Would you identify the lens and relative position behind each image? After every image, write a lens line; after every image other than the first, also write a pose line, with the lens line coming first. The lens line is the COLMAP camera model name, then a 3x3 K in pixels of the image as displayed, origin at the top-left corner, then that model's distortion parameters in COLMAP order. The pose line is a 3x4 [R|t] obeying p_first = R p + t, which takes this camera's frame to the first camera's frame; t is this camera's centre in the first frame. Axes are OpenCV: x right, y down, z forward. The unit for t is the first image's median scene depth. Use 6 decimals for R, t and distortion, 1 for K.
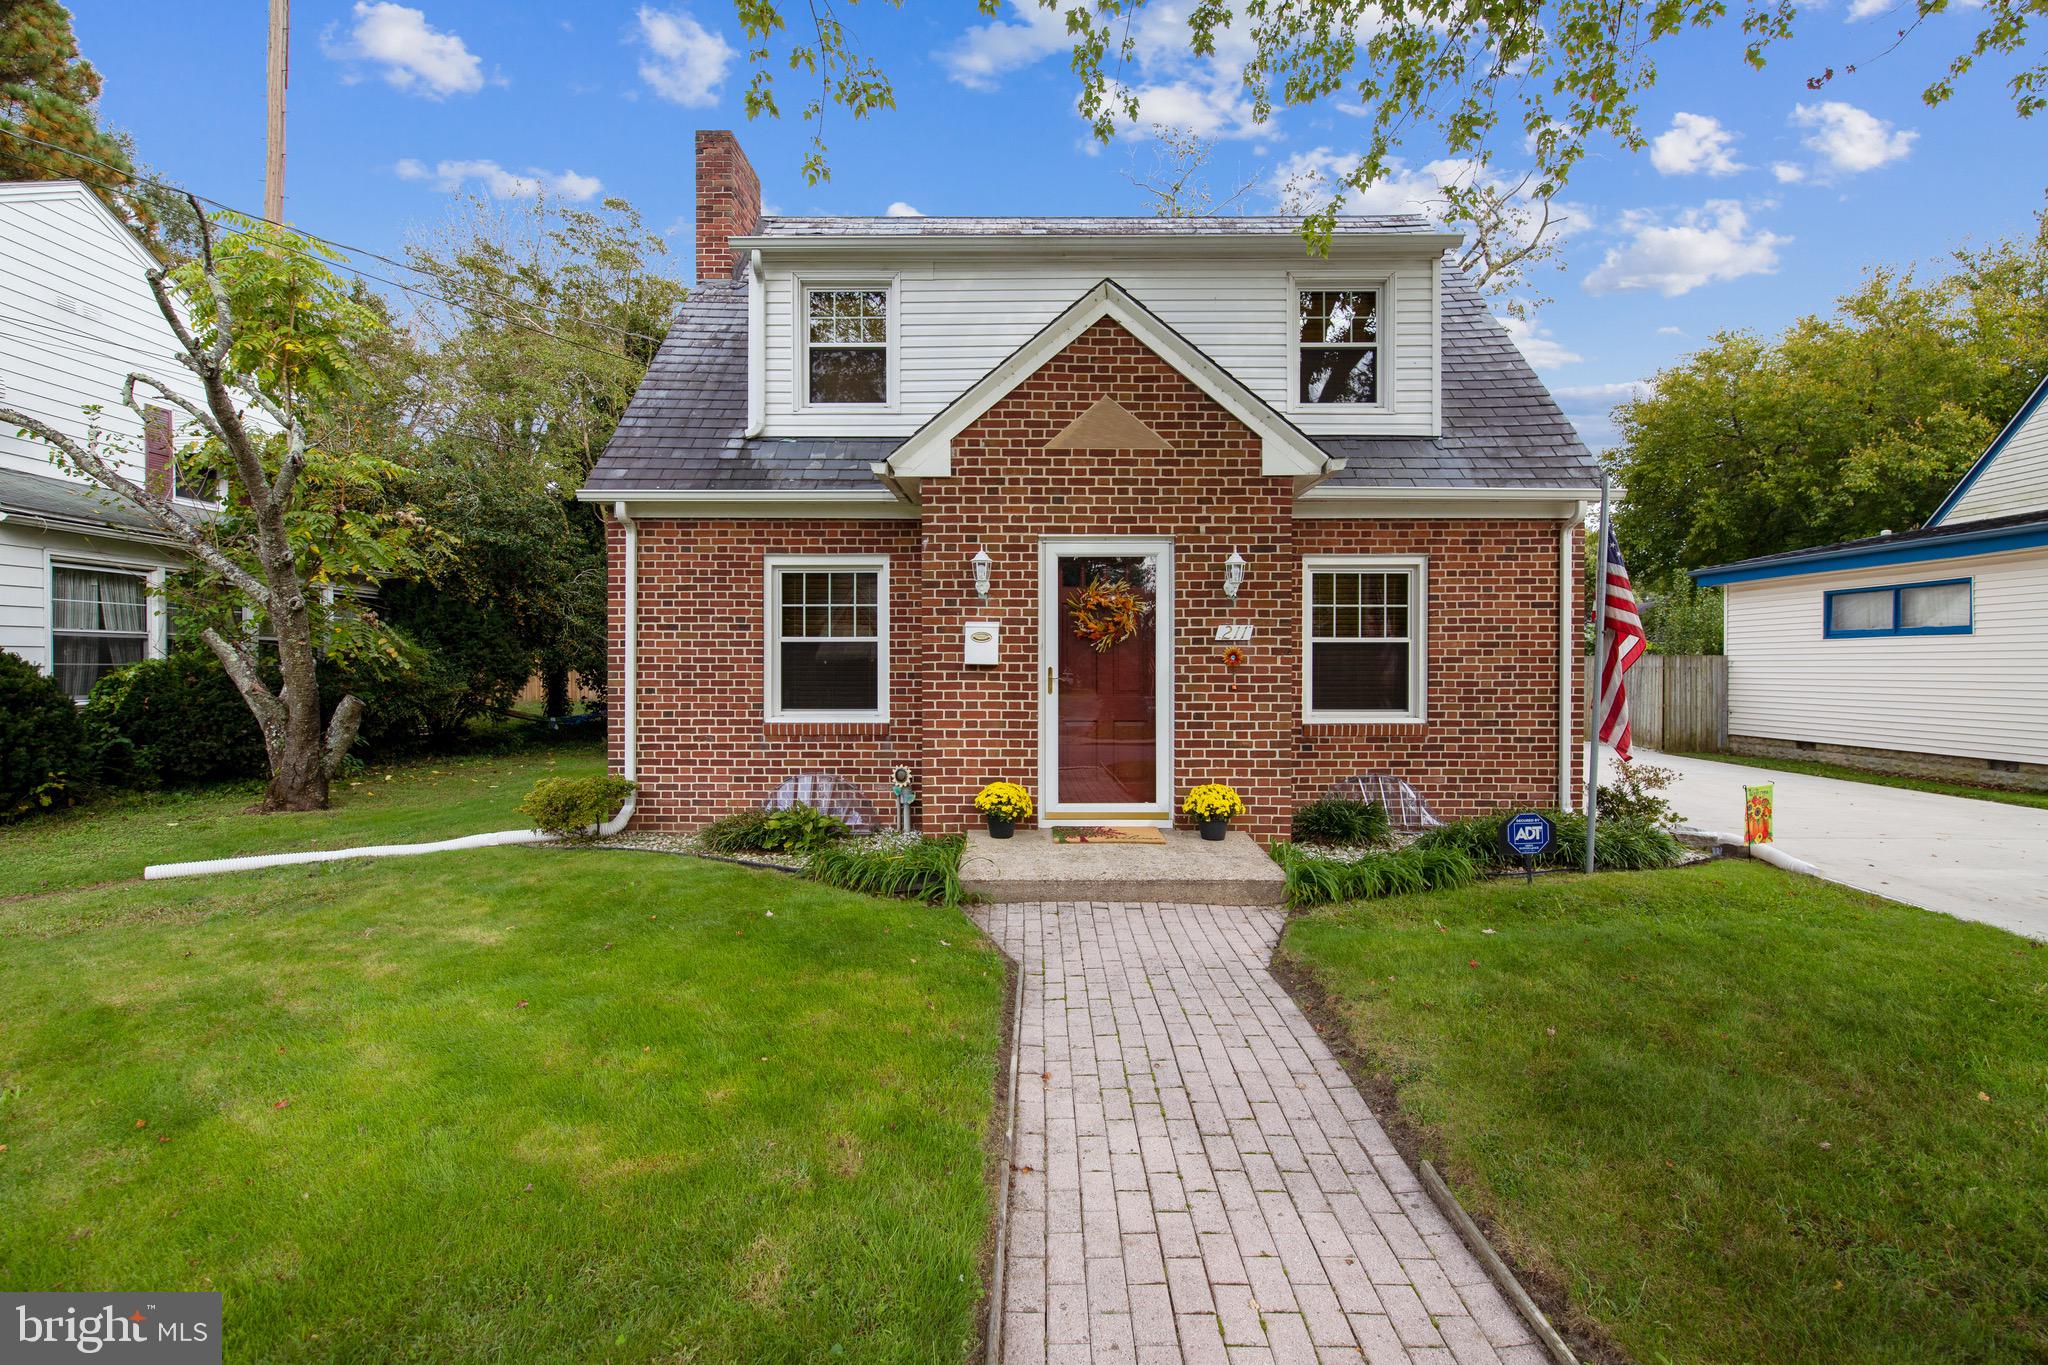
lens RADIAL K [[891.4, 0, 1026.6], [0, 891.4, 664.4], [0, 0, 1]] dist [-0.002060, -0.000200]
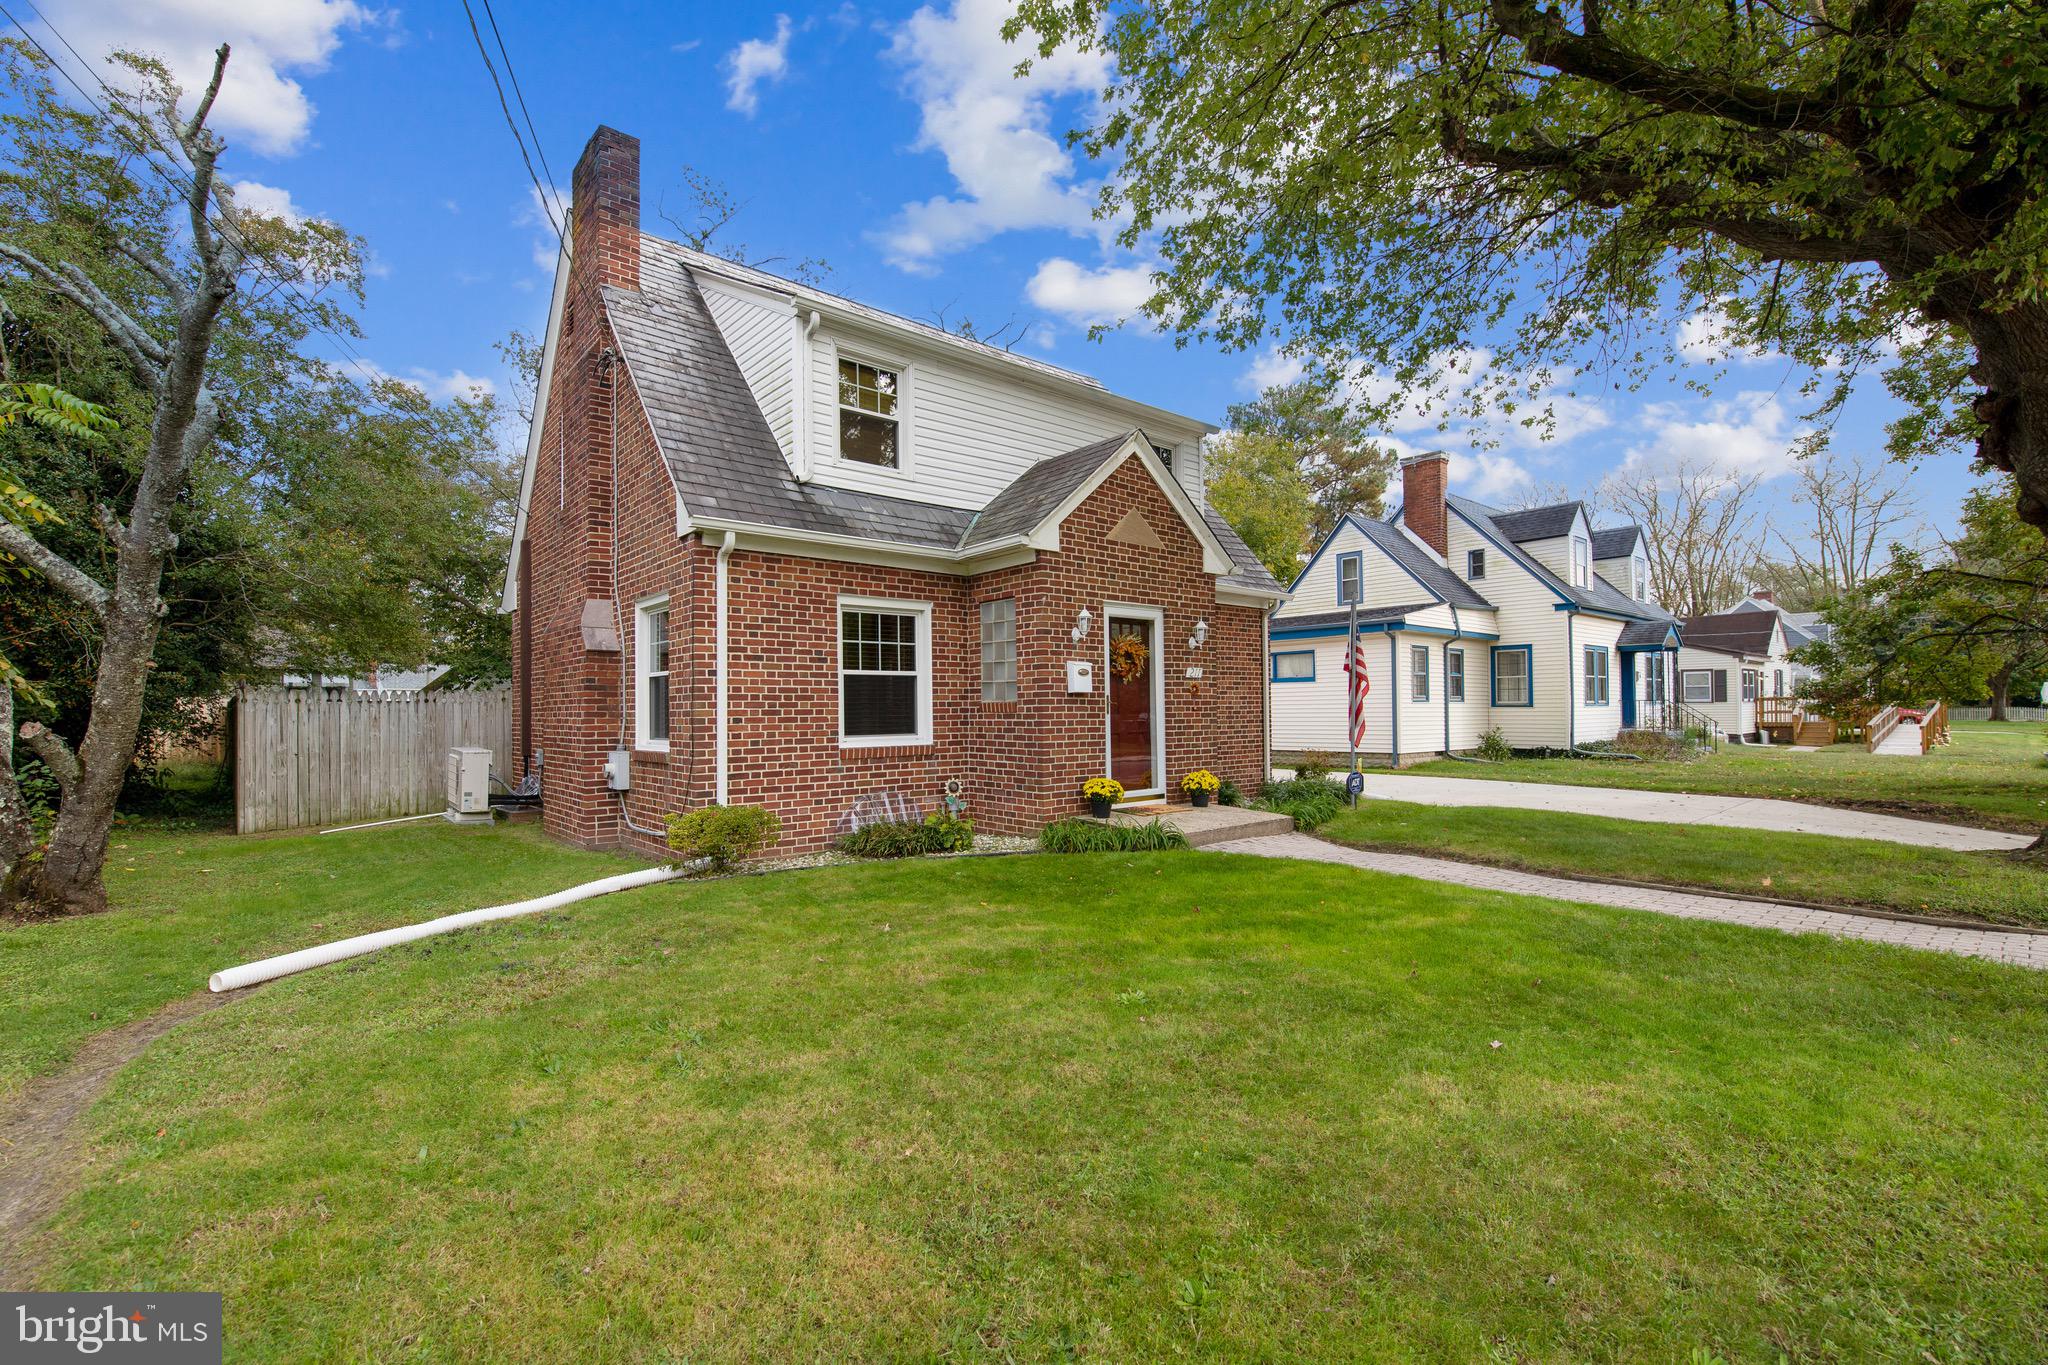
lens RADIAL K [[900.3, 0, 1024.0], [0, 900.3, 682.5], [0, 0, 1]] dist [-0.001263, -0.000142]
pose [[0.753578, 0.011317, 0.657261, -0.847493], [0.009825, 0.999546, -0.028475, 0.018861], [-0.657285, 0.027916, 0.753125, 0.022269]]
